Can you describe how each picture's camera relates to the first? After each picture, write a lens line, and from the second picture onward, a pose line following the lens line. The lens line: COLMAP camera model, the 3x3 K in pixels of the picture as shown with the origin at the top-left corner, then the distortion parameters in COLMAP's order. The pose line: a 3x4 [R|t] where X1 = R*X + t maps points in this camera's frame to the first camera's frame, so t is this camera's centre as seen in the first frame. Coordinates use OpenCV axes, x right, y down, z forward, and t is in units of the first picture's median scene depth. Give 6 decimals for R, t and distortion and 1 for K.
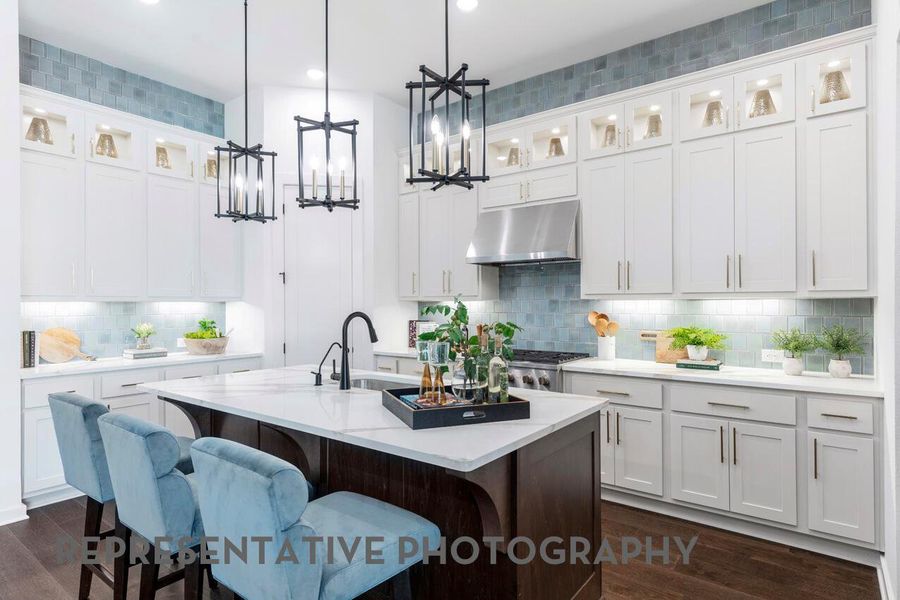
lens RADIAL K [[522.2, 0, 450.0], [0, 522.2, 300.0], [0, 0, 1]] dist [0.015536, 0.000395]
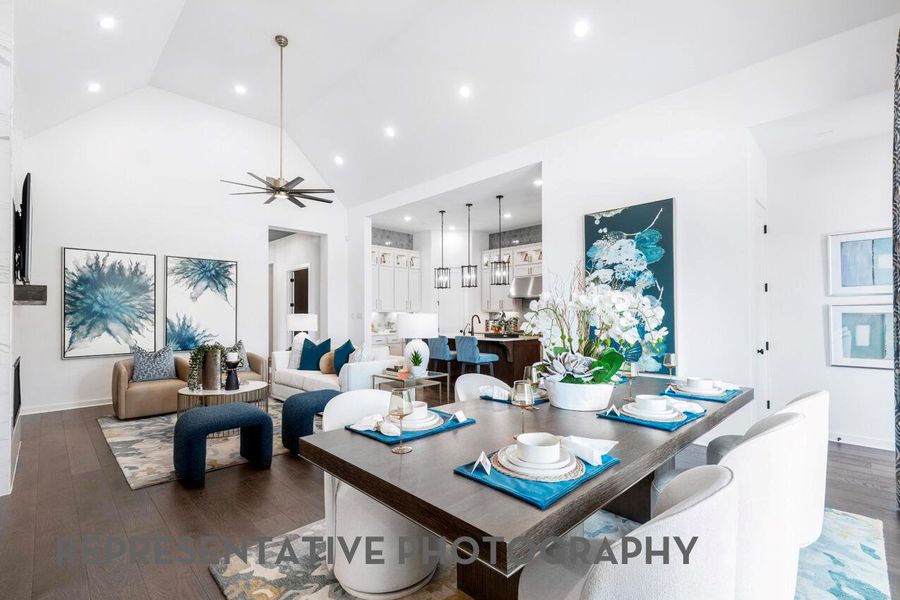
lens RADIAL K [[419.7, 0, 450.0], [0, 419.7, 300.0], [0, 0, 1]] dist [-0.001656, -0.000152]
pose [[0.991629, -0.003875, -0.129063, 0.020418], [0.000514, 0.999660, -0.026063, -0.004445], [0.129120, 0.025778, 0.991294, -1.821045]]
